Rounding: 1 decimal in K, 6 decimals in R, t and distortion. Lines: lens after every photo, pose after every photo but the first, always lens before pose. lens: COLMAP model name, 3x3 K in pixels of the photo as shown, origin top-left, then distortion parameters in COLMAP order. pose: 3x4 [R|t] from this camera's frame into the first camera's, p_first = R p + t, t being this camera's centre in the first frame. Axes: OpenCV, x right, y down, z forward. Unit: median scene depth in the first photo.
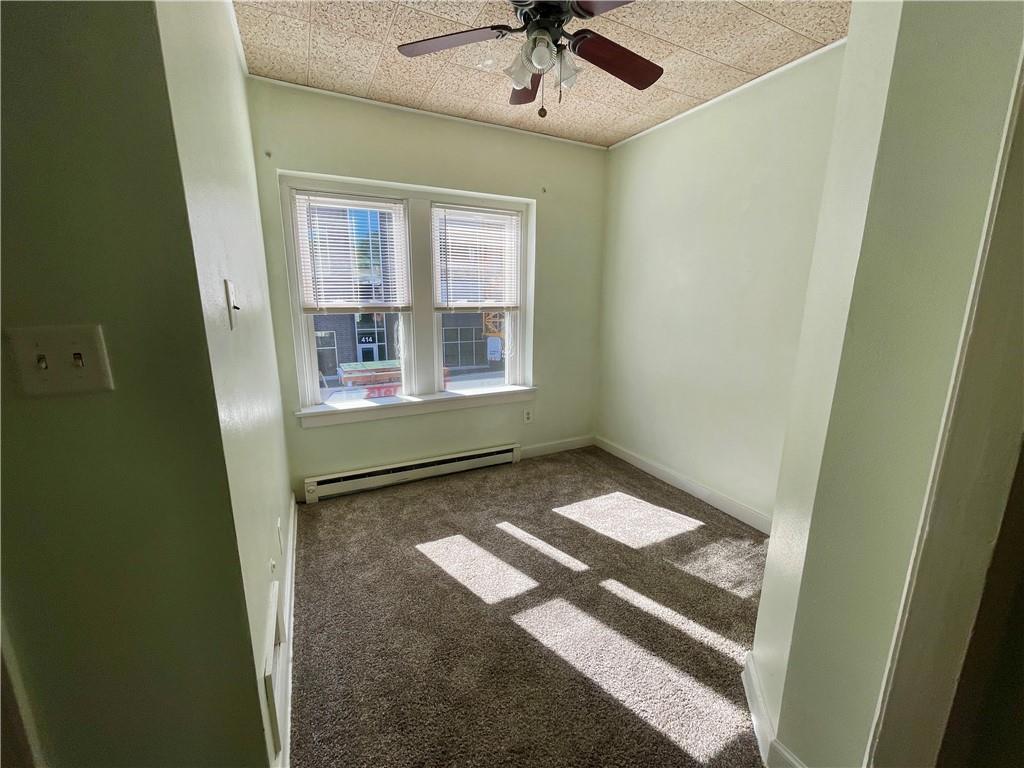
lens RADIAL K [[410.9, 0, 509.6], [0, 410.9, 381.0], [0, 0, 1]] dist [0.001251, -0.000086]
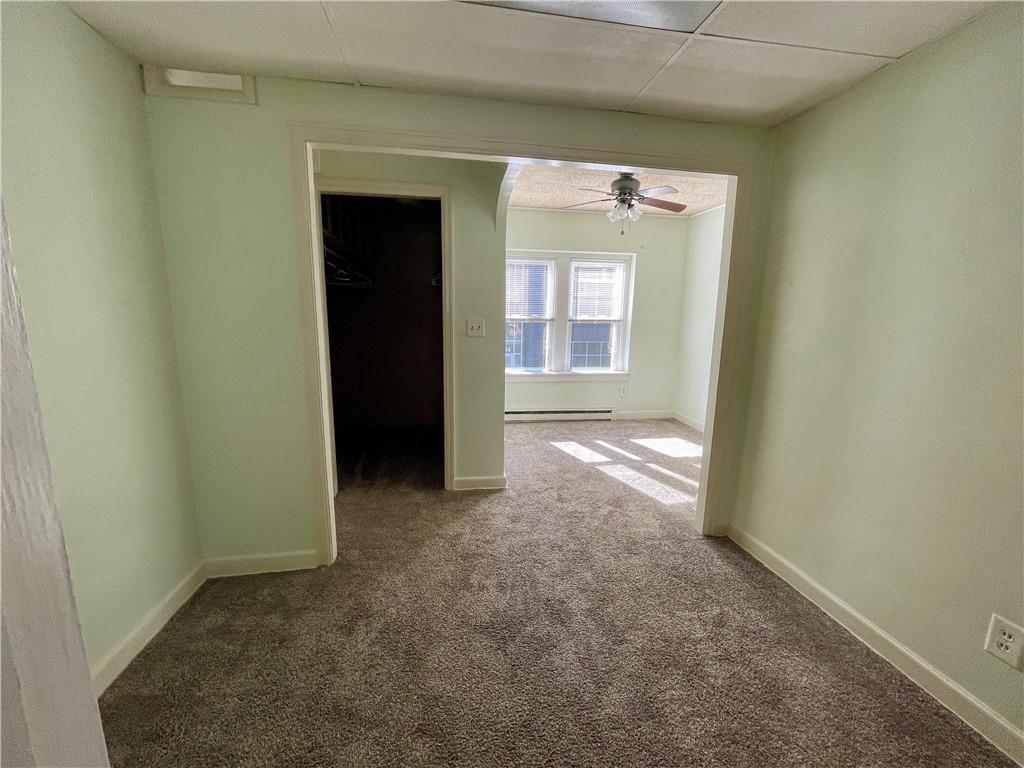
lens RADIAL K [[410.9, 0, 509.6], [0, 410.9, 381.0], [0, 0, 1]] dist [0.001251, -0.000086]
pose [[0.951243, 0.062095, -0.302128, 0.117816], [-0.074252, 0.996820, -0.028909, 0.144606], [0.299373, 0.049934, 0.952829, -0.688196]]
